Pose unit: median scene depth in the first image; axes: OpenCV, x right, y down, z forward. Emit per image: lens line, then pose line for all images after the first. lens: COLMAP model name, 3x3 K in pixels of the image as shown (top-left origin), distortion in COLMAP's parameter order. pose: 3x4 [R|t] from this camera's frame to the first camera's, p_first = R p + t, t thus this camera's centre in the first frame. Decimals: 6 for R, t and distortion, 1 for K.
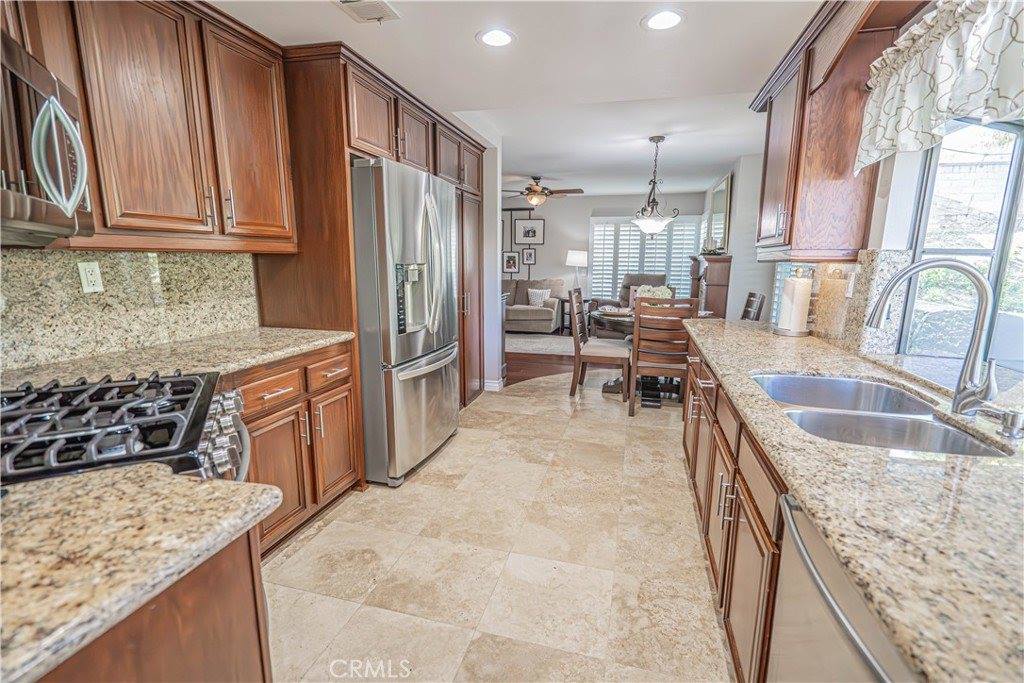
lens RADIAL K [[458.1, 0, 515.3], [0, 458.1, 346.0], [0, 0, 1]] dist [-0.006228, 0.000549]
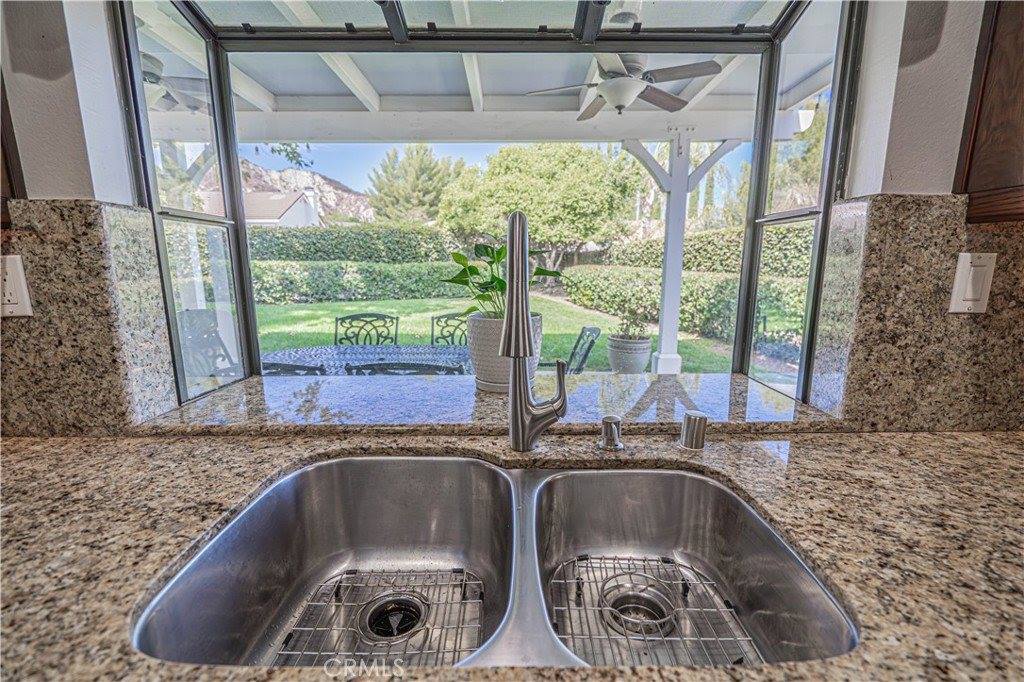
lens RADIAL K [[458.1, 0, 515.3], [0, 458.1, 345.5], [0, 0, 1]] dist [-0.006228, 0.000549]
pose [[-0.266553, -0.182812, 0.946324, 0.152175], [0.177772, 0.955676, 0.234692, -0.069105], [-0.947284, 0.230788, -0.222240, 0.476295]]
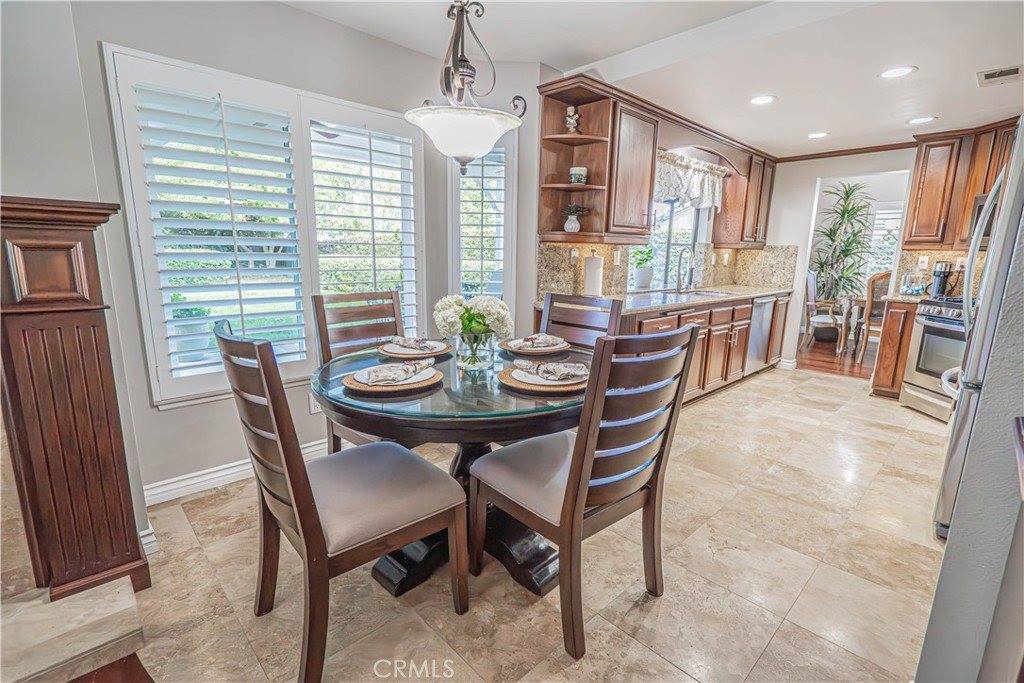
lens RADIAL K [[469.1, 0, 517.2], [0, 469.1, 347.8], [0, 0, 1]] dist [-0.004431, 0.000373]
pose [[-0.857011, -0.128804, 0.498941, 0.080210], [0.067972, 0.931538, 0.357234, -0.343189], [-0.510796, 0.340067, -0.789583, 1.942659]]
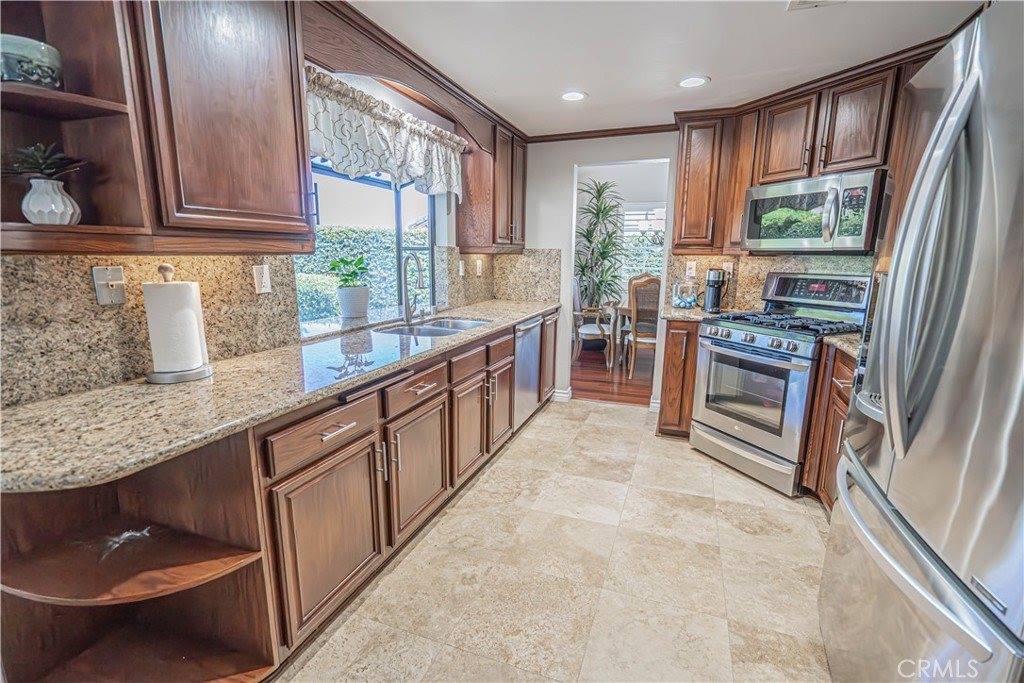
lens RADIAL K [[458.1, 0, 515.3], [0, 458.1, 346.0], [0, 0, 1]] dist [-0.006228, 0.000549]
pose [[-0.995434, -0.037663, 0.087702, 0.107011], [-0.002165, 0.927529, 0.373744, -0.247139], [-0.095423, 0.371848, -0.923376, 1.296405]]
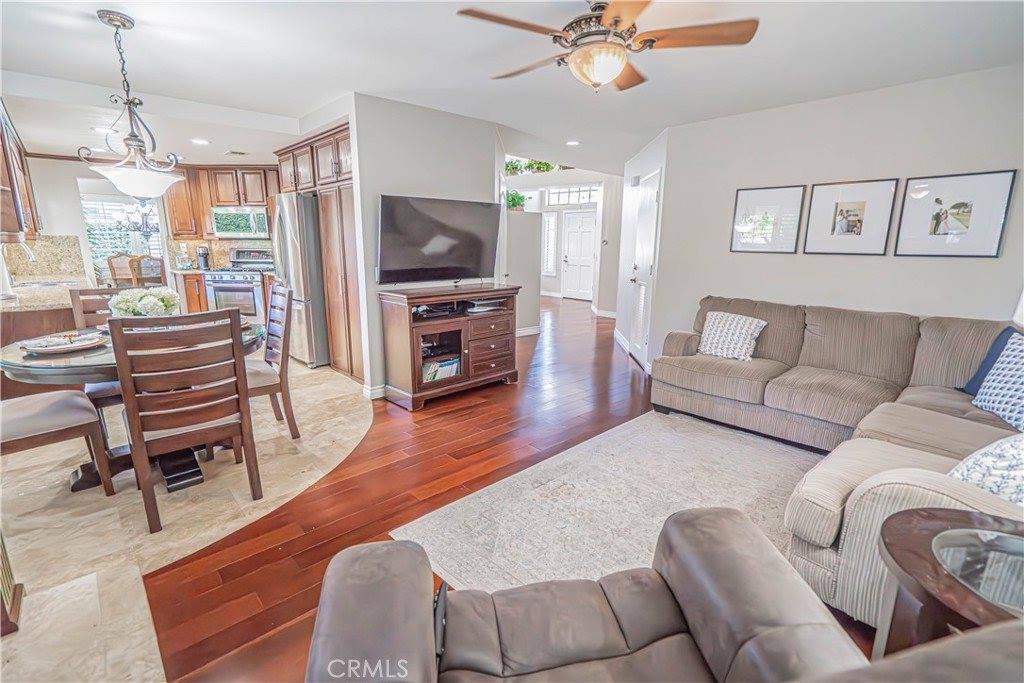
lens RADIAL K [[458.1, 0, 515.3], [0, 458.1, 346.0], [0, 0, 1]] dist [-0.006228, 0.000549]
pose [[-0.522374, 0.174405, -0.834690, 0.812063], [-0.173156, 0.936771, 0.304101, -0.472052], [0.834950, 0.303387, -0.459146, 2.477624]]
